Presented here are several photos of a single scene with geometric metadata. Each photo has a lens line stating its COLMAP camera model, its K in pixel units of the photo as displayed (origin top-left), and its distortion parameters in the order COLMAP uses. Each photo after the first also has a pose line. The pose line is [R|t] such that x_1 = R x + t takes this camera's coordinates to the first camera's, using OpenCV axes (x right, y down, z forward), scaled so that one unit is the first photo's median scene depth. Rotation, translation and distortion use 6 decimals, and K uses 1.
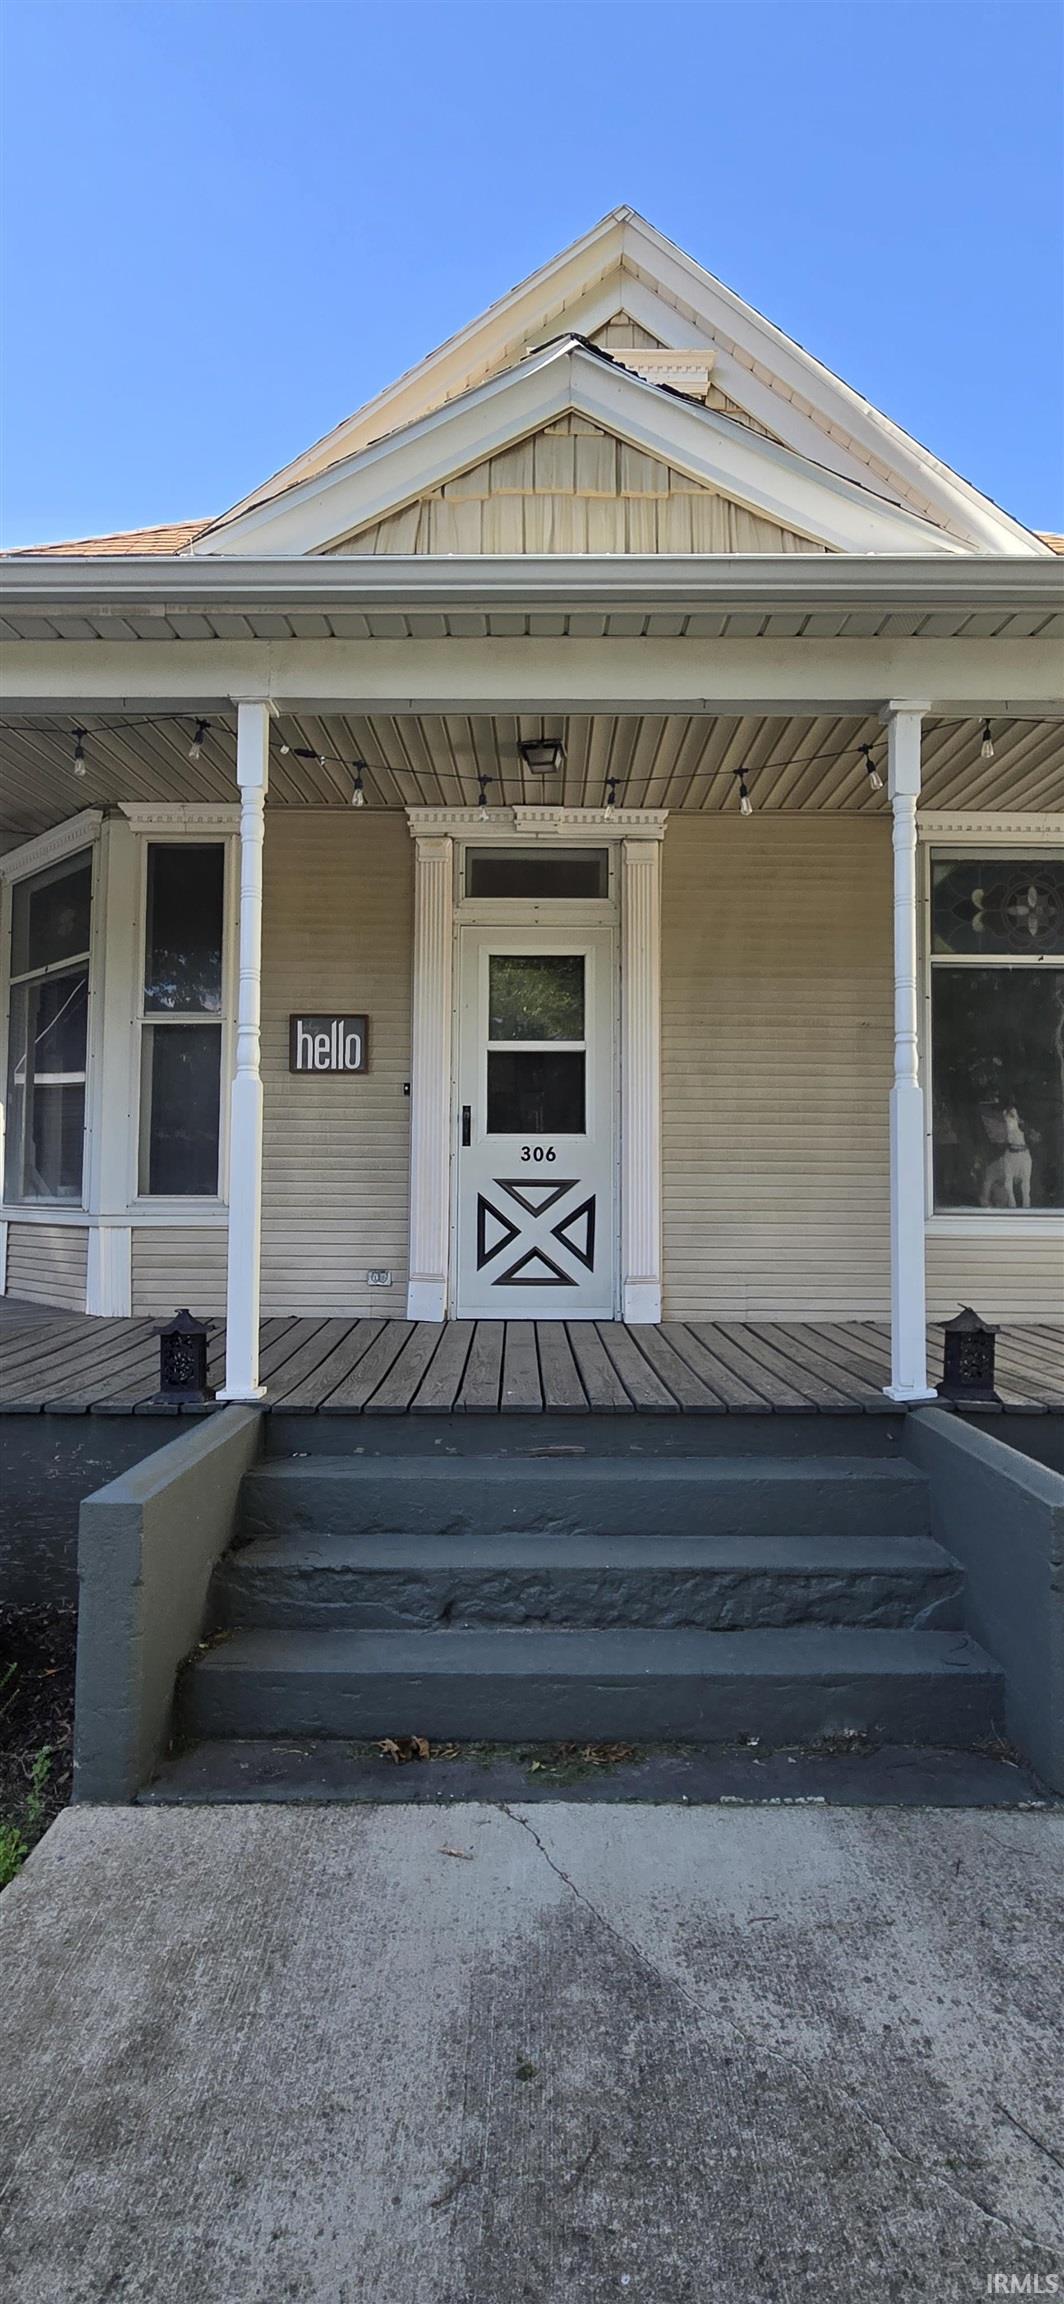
lens RADIAL K [[955.6, 0, 496.9], [0, 955.6, 1130.9], [0, 0, 1]] dist [-0.000456, 0.000674]
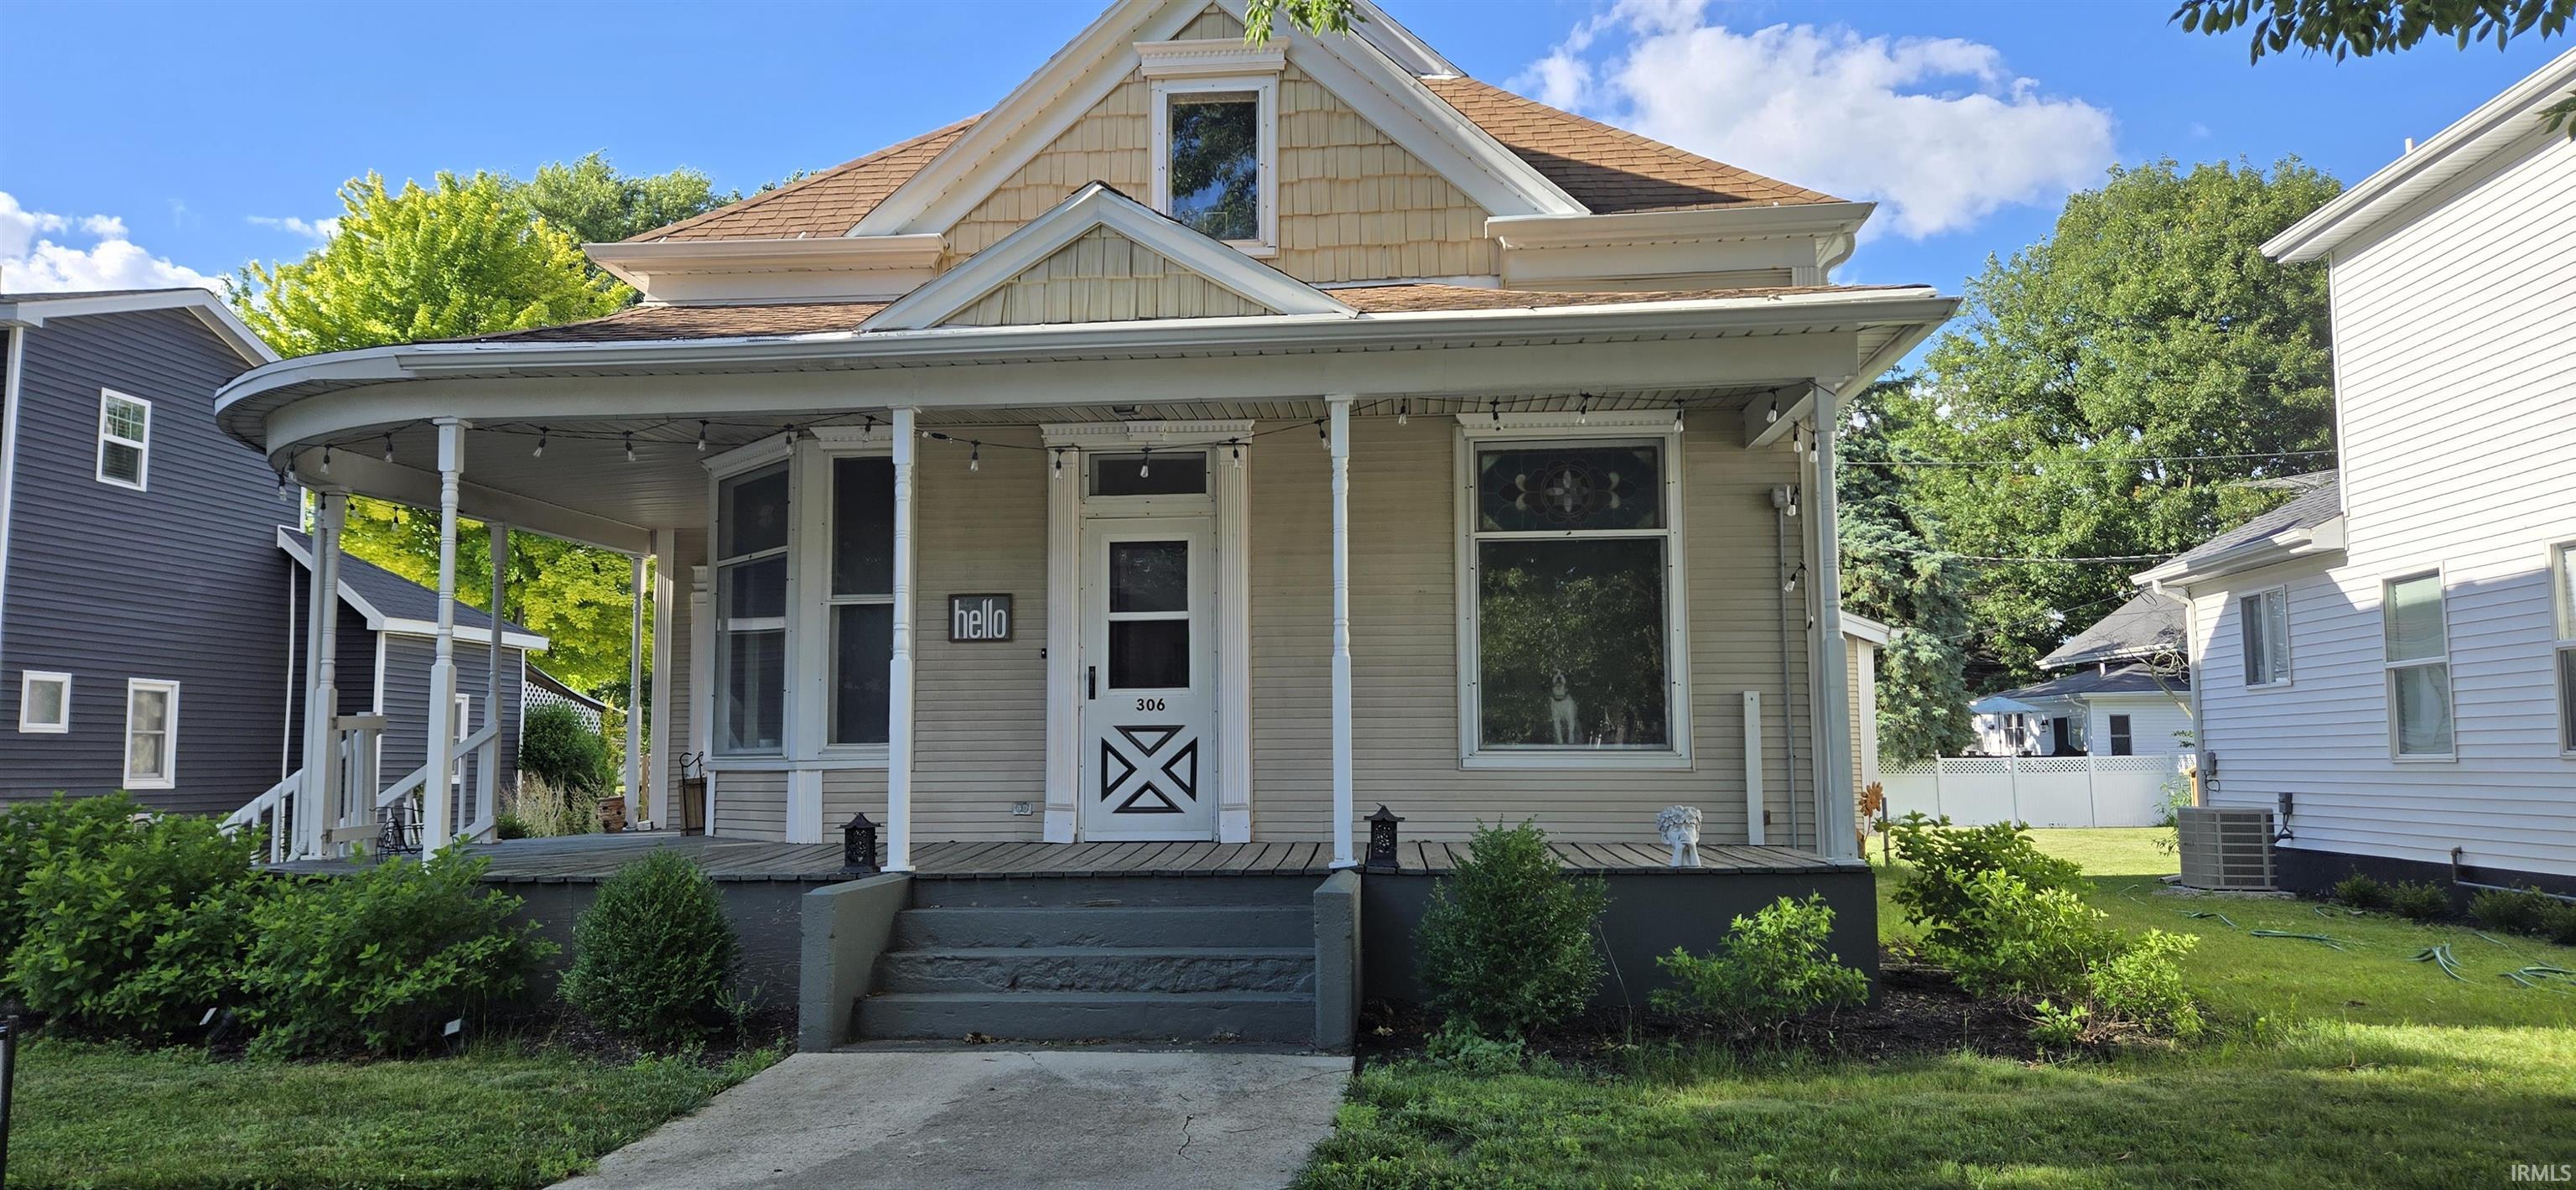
lens RADIAL K [[1646.4, 0, 1294.4], [0, 1646.4, 596.4], [0, 0, 1]] dist [0.066653, 0.000355]
pose [[0.996859, -0.021320, -0.076272, 0.388944], [0.018338, 0.999048, -0.039587, -0.027340], [0.077044, 0.038064, 0.996301, -1.081472]]
